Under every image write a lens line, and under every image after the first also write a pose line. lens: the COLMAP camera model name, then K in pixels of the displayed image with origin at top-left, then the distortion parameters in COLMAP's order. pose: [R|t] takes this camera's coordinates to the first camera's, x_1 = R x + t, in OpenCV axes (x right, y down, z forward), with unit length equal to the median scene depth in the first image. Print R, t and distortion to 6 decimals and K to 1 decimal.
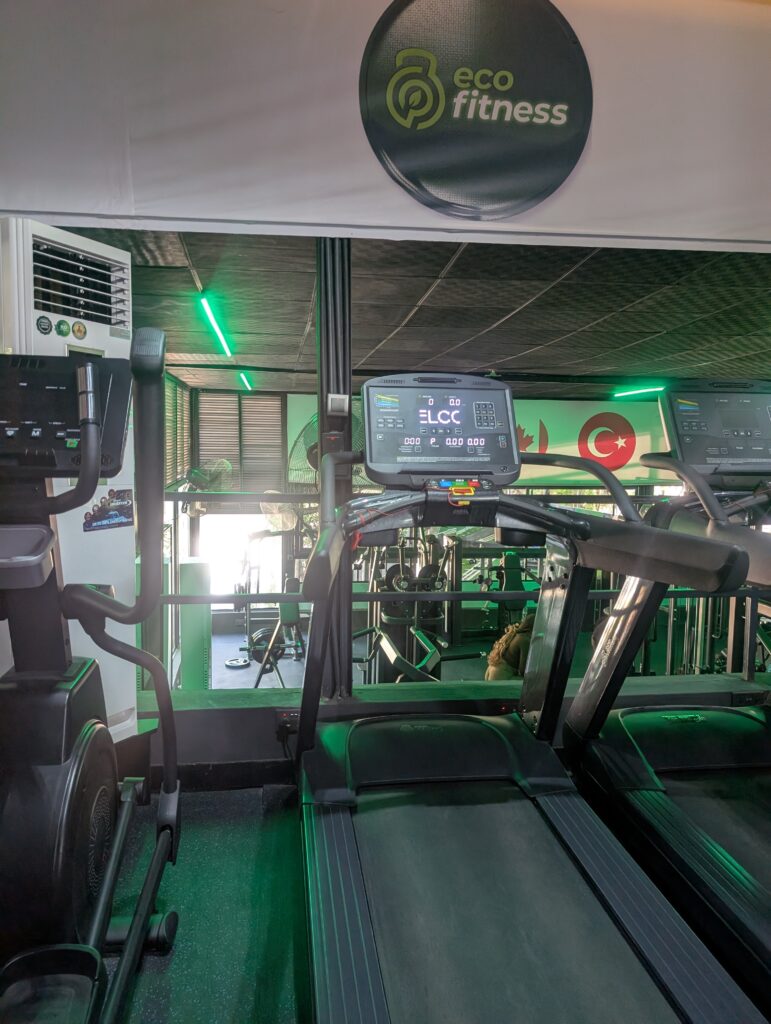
lens RADIAL K [[732.3, 0, 364.1], [0, 732.3, 512.2], [0, 0, 1]] dist [0.006166, 0.002591]
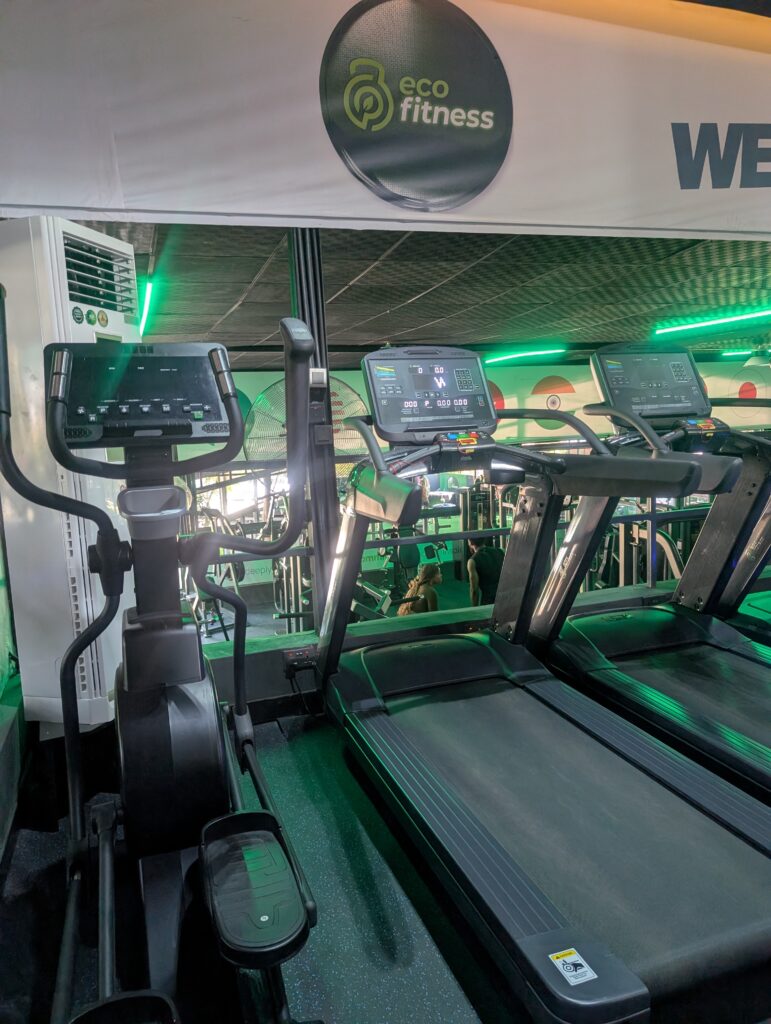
lens RADIAL K [[736.1, 0, 372.0], [0, 736.1, 517.0], [0, 0, 1]] dist [0.010765, -0.002137]
pose [[0.977505, -0.081492, 0.194535, -0.197939], [0.073708, 0.996175, 0.046936, 0.020505], [-0.197615, -0.031542, 0.979772, -0.139498]]
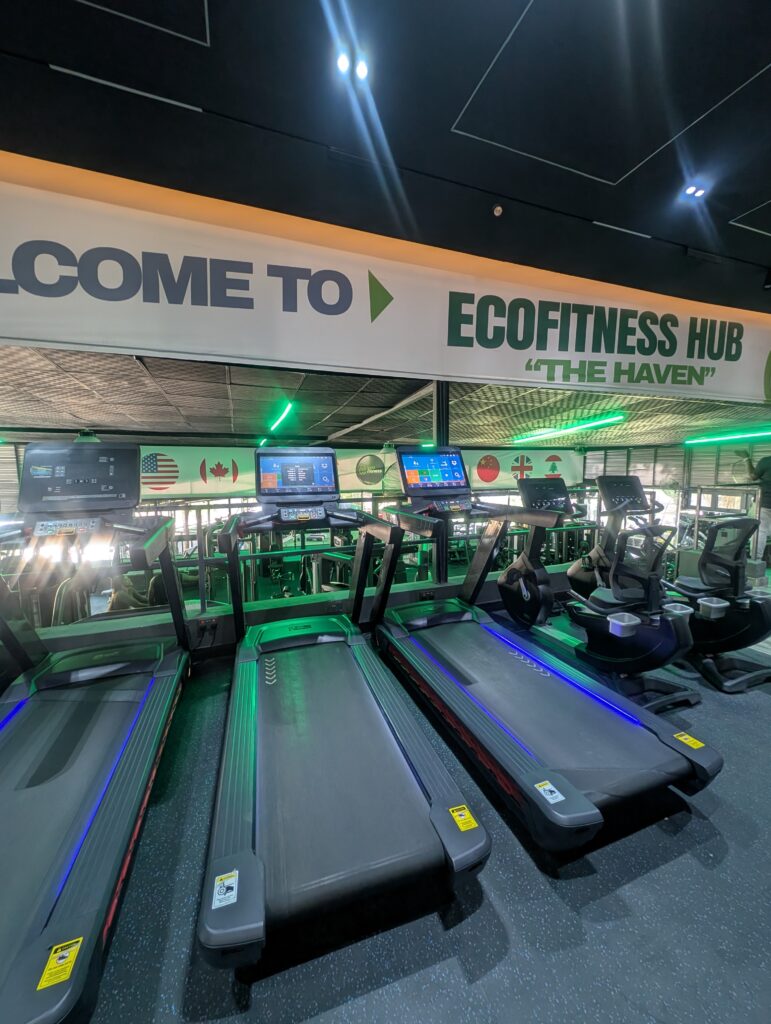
lens RADIAL K [[382.2, 0, 380.0], [0, 382.2, 508.3], [0, 0, 1]] dist [0.022431, -0.016641]
pose [[0.973196, -0.041432, 0.226213, 1.551322], [0.040989, 0.999137, 0.006660, -0.004217], [-0.226294, 0.002790, 0.974055, 0.144123]]
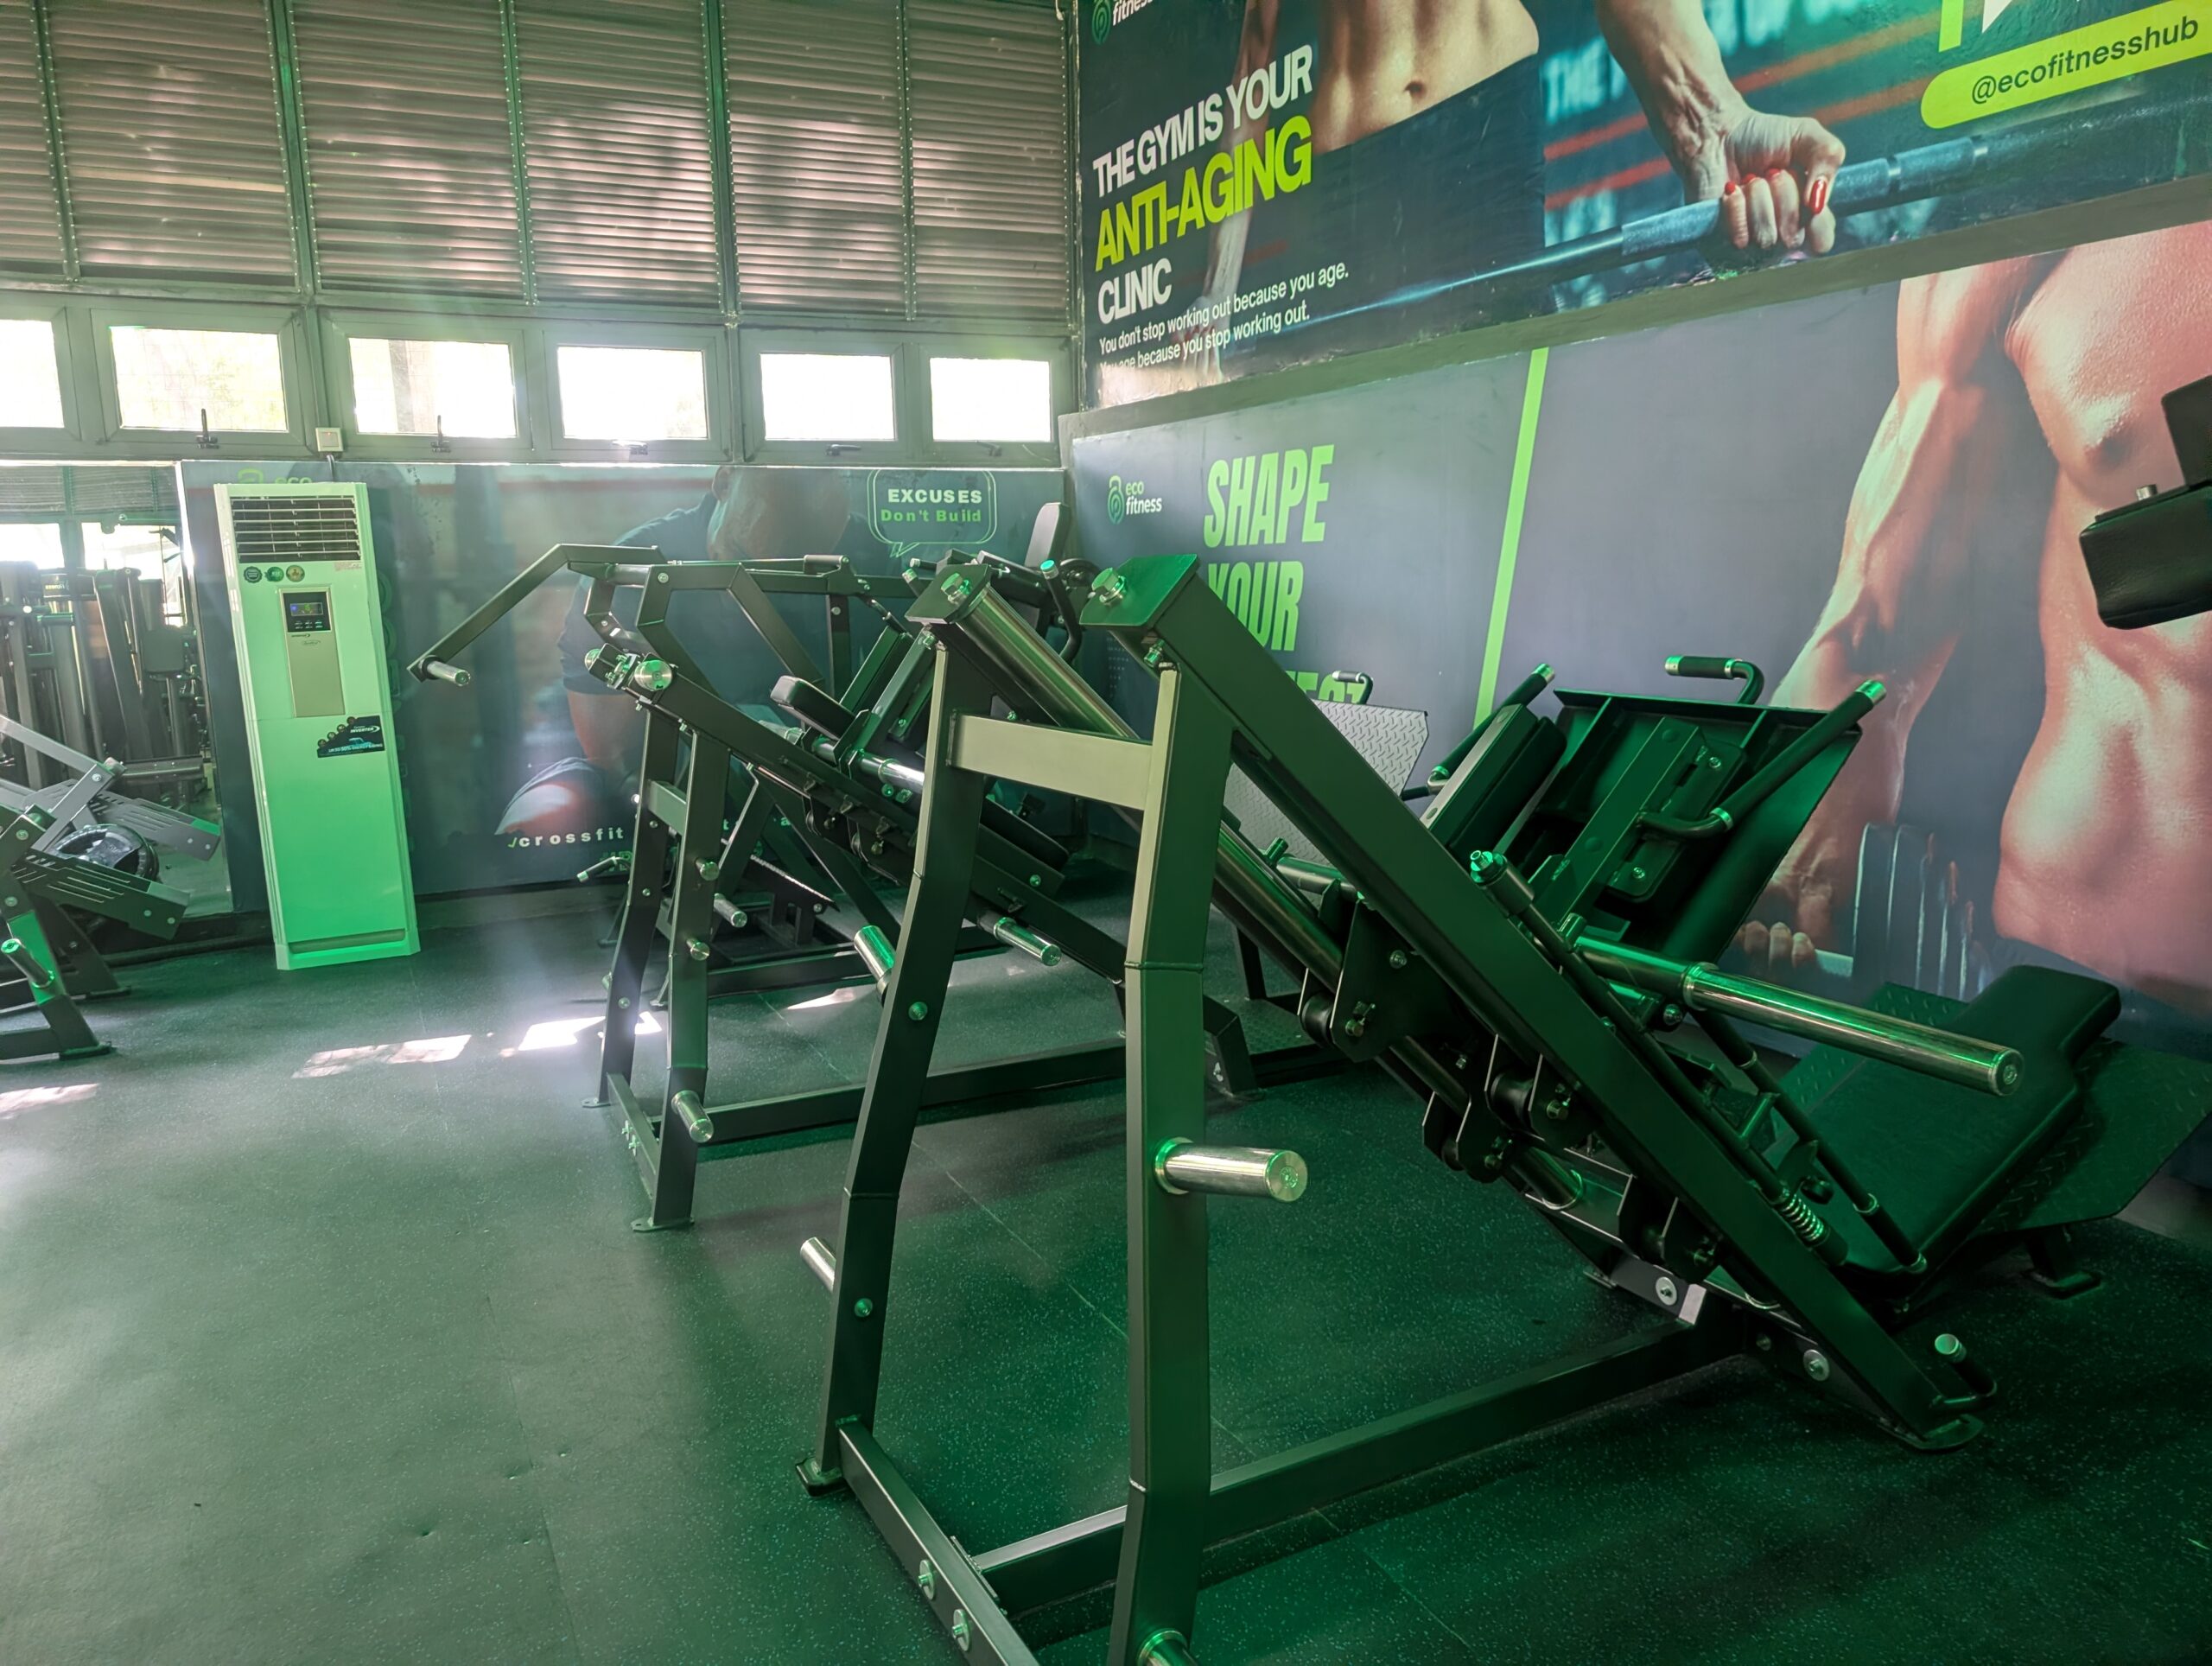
lens RADIAL K [[1590.1, 0, 1100.2], [0, 1590.1, 859.7], [0, 0, 1]] dist [0.010765, -0.002137]
pose [[-0.342435, -0.167557, 0.924480, 3.632375], [0.116220, 0.968858, 0.218649, 0.433252], [-0.932326, 0.182316, -0.312297, 3.112854]]
